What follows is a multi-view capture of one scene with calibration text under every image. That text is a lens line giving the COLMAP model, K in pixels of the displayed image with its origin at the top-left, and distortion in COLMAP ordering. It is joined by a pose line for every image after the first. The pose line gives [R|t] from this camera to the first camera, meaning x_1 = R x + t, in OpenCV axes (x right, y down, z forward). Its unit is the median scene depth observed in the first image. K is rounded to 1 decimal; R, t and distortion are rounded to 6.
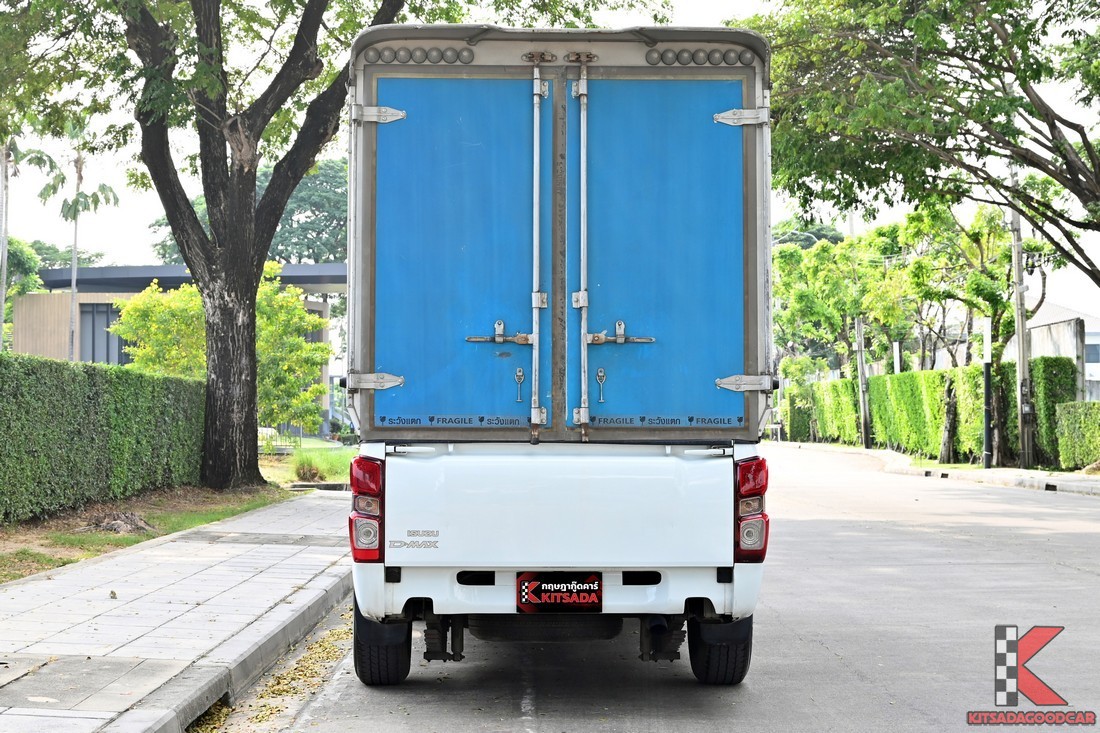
lens RADIAL K [[1771.3, 0, 550.0], [0, 1771.3, 366.5], [0, 0, 1]] dist [0.008384, -0.040130]
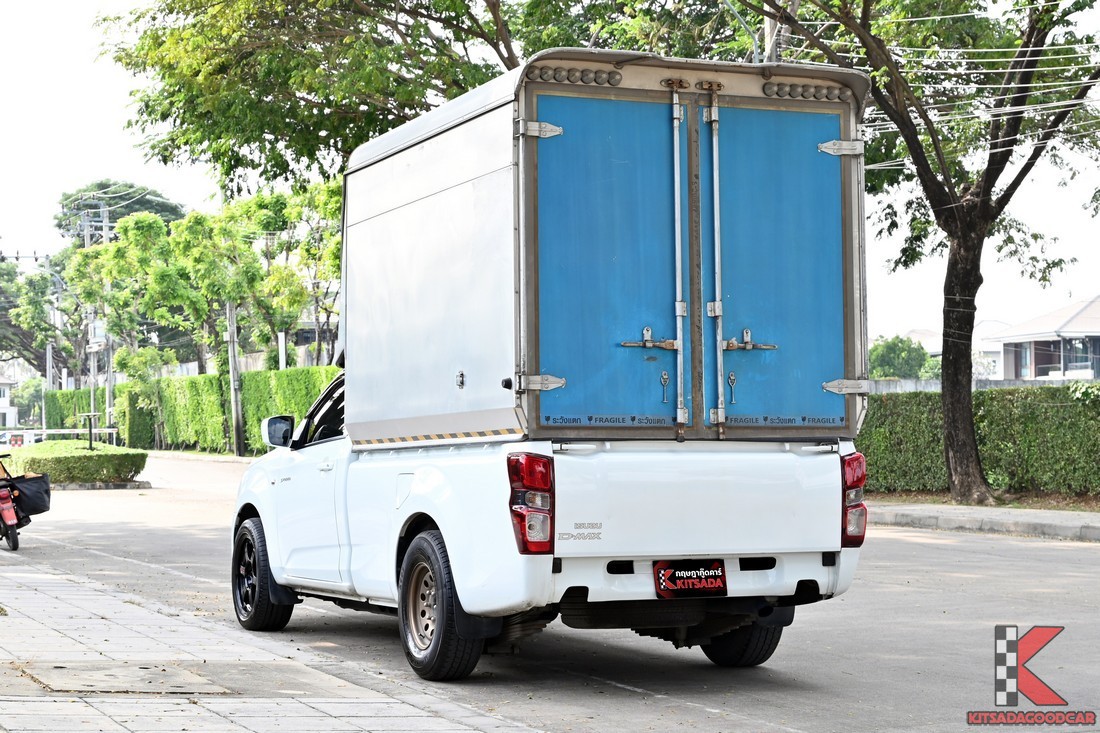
lens RADIAL K [[2150.3, 0, 550.0], [0, 2150.3, 366.5], [0, 0, 1]] dist [-0.028050, -0.002190]
pose [[0.933659, 0.009834, 0.358027, -0.547190], [-0.011166, 0.999936, 0.001653, -0.003504], [-0.357988, -0.005541, 0.933710, -0.196826]]
